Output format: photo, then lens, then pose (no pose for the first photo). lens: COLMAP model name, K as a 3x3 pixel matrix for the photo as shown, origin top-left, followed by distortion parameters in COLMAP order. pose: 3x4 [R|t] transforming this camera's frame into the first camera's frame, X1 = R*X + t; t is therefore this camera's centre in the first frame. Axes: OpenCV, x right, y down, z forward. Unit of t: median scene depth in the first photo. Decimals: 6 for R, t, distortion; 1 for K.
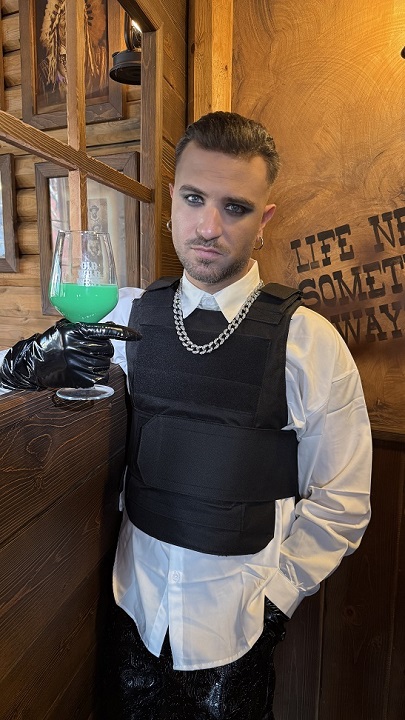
lens RADIAL K [[521.2, 0, 203.0], [0, 521.2, 359.3], [0, 0, 1]] dist [-0.000131, -0.002944]
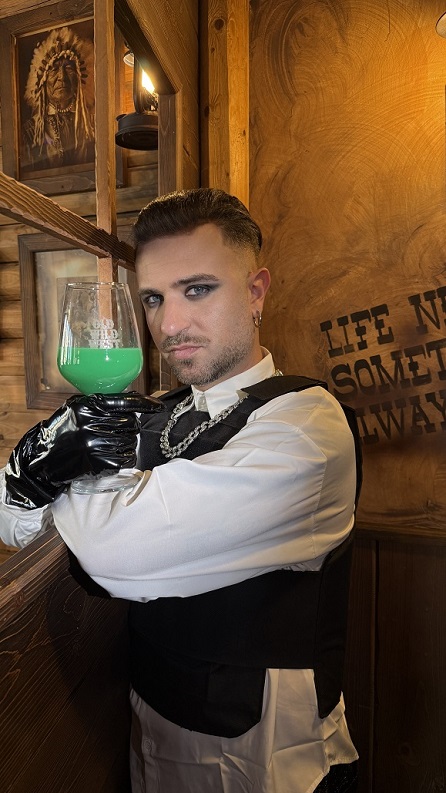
lens RADIAL K [[574.1, 0, 222.6], [0, 574.1, 397.1], [0, 0, 1]] dist [-0.000131, -0.002944]
pose [[0.996384, -0.025782, 0.080963, -0.083108], [0.030986, 0.997488, -0.063696, -0.044360], [-0.079118, 0.065974, 0.994680, 0.051167]]
